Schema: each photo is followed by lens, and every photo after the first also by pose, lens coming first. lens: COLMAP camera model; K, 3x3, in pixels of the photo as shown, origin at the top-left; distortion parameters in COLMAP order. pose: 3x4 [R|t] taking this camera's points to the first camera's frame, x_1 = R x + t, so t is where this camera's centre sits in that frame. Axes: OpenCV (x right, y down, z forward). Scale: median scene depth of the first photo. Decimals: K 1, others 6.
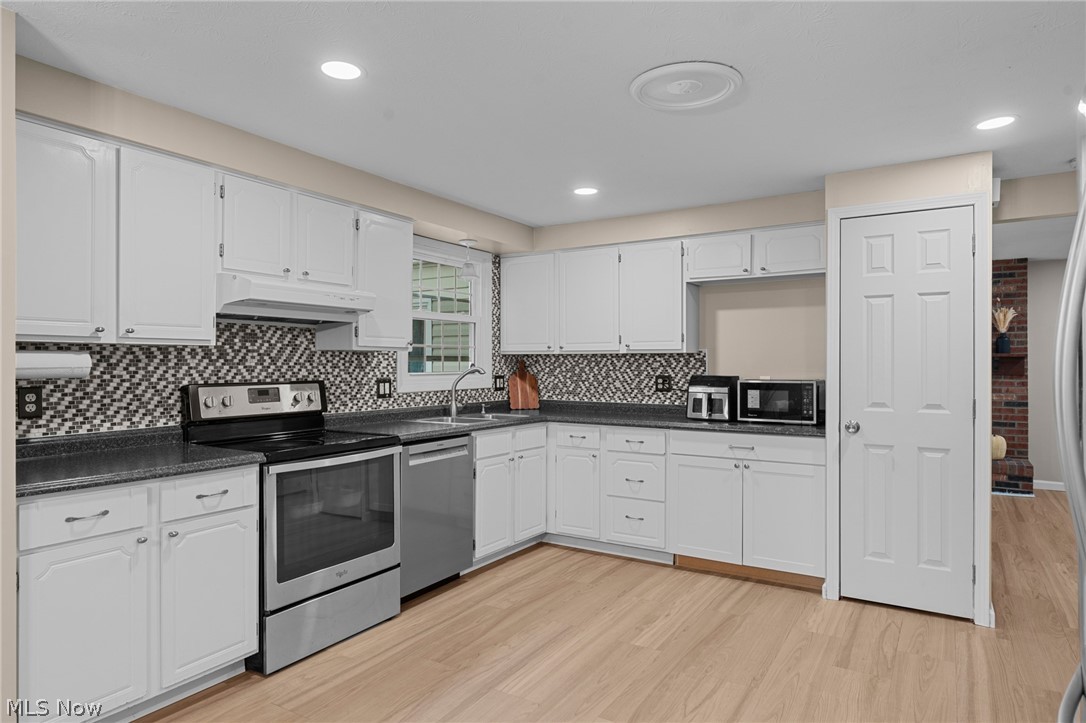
lens RADIAL K [[644.9, 0, 543.0], [0, 644.9, 361.5], [0, 0, 1]] dist [-0.001599, 0.000051]
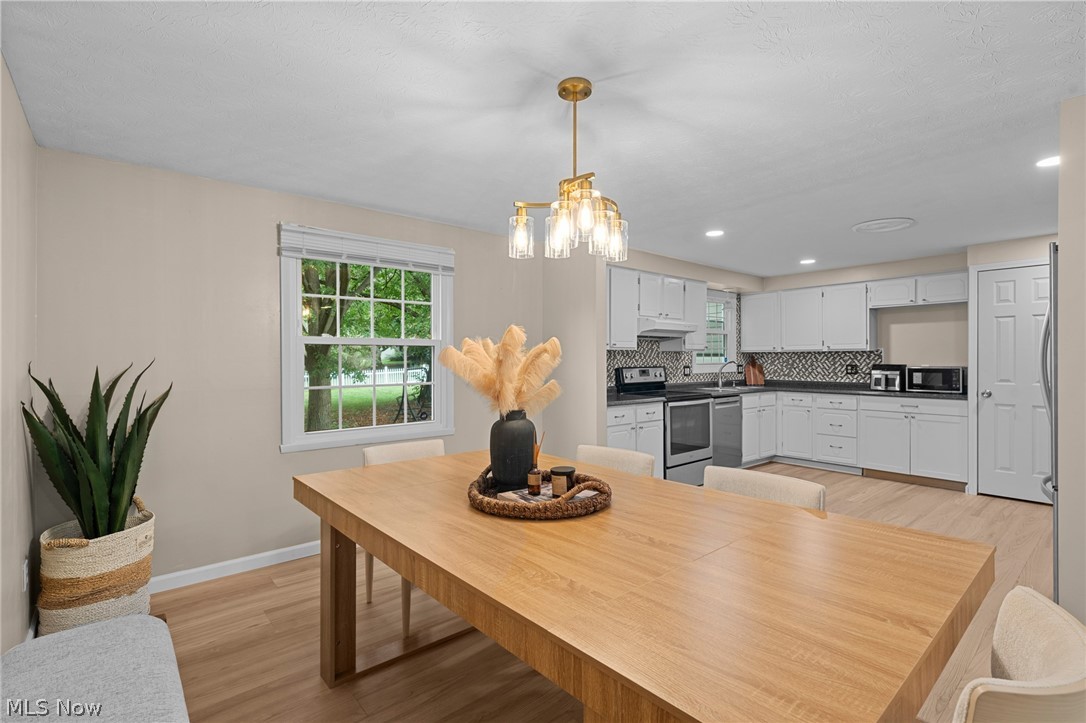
lens RADIAL K [[501.3, 0, 543.0], [0, 501.3, 361.5], [0, 0, 1]] dist [-0.004689, -0.000088]
pose [[0.950685, -0.002362, -0.310148, -0.194726], [0.004918, 0.999960, 0.007457, 0.000816], [0.310118, -0.008615, 0.950659, -0.535313]]
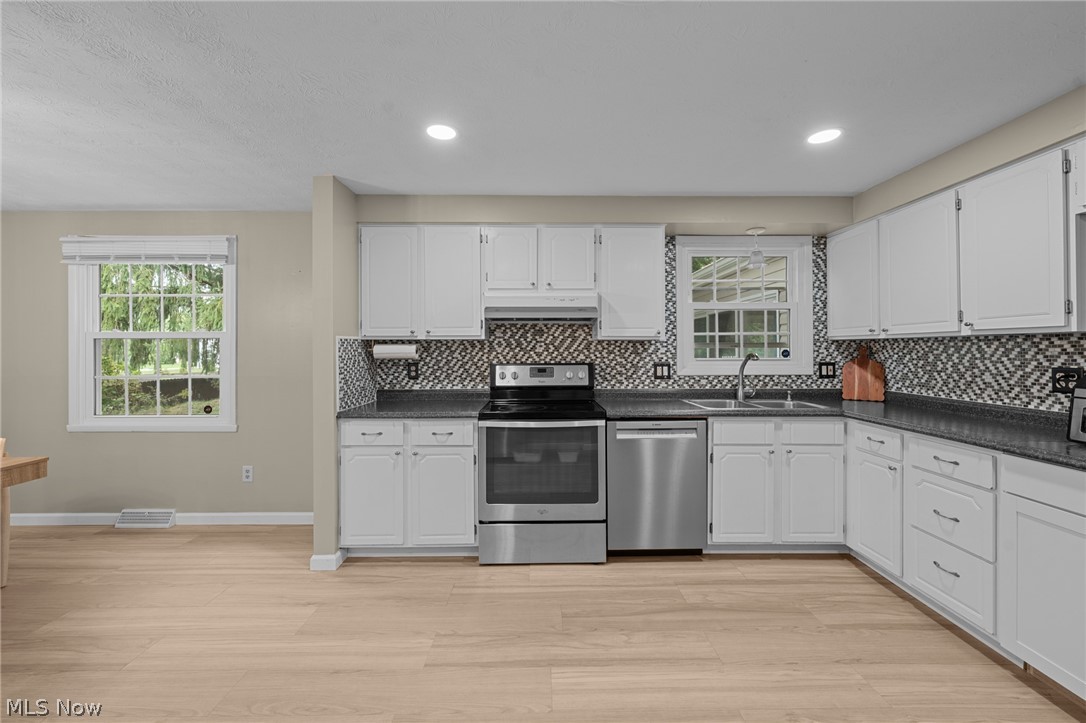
lens RADIAL K [[436.5, 0, 545.3], [0, 436.5, 347.7], [0, 0, 1]] dist [-0.002493, -0.000119]
pose [[0.538104, -0.006047, -0.842857, 0.320568], [0.005060, 0.999979, -0.003944, 0.000852], [0.842863, -0.002143, 0.538123, 0.392077]]
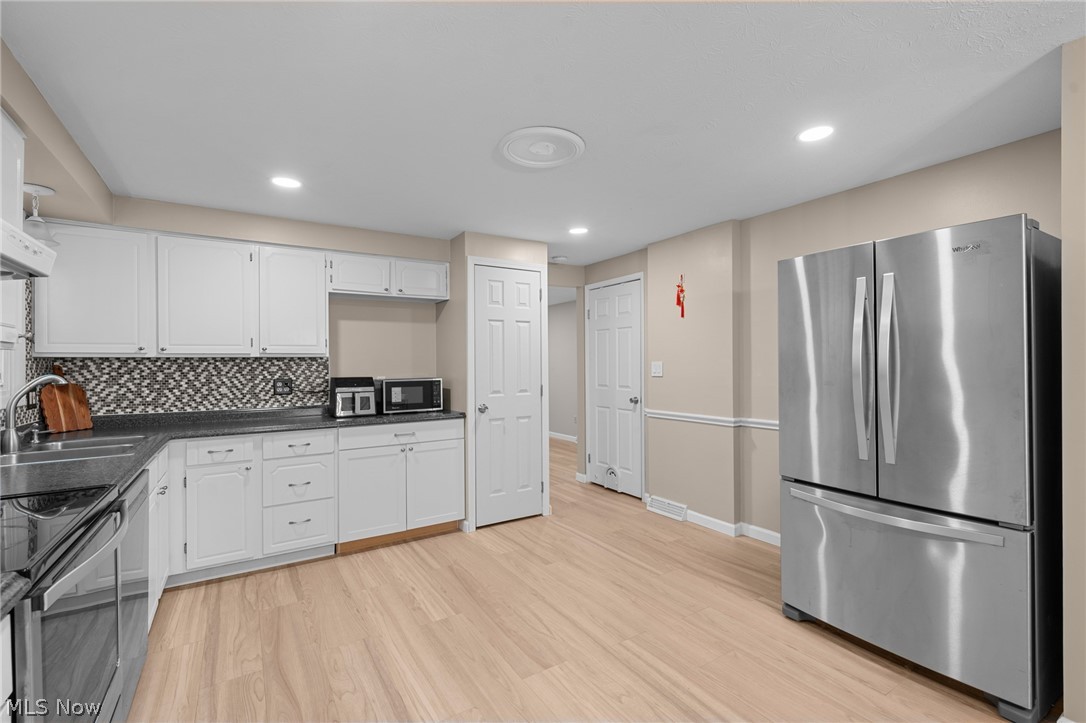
lens RADIAL K [[477.6, 0, 543.0], [0, 477.6, 361.5], [0, 0, 1]] dist [0.000247, -0.001146]
pose [[0.432998, 0.000831, 0.901395, -0.377117], [0.009010, 0.999946, -0.005250, 0.001857], [-0.901350, 0.010395, 0.432967, 0.350644]]
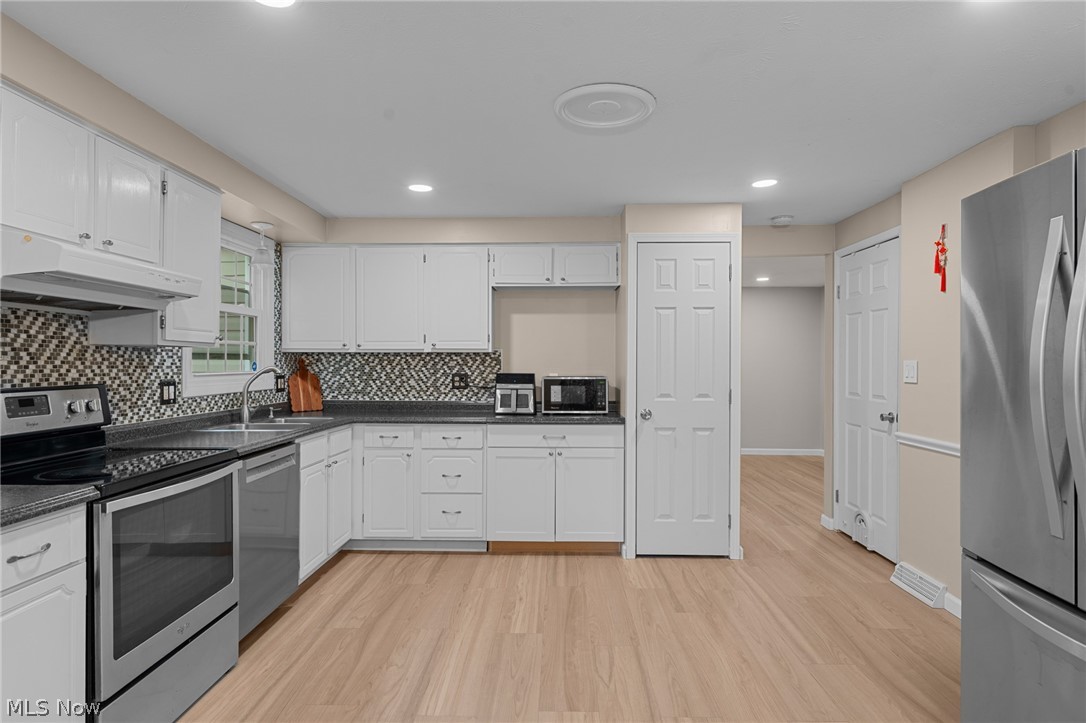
lens RADIAL K [[594.8, 0, 543.0], [0, 594.8, 361.5], [0, 0, 1]] dist [-0.000090, -0.001467]
pose [[0.861937, 0.000944, 0.507015, -0.222727], [-0.001937, 0.999997, 0.001432, 0.000391], [-0.507012, -0.002216, 0.861936, 0.111874]]
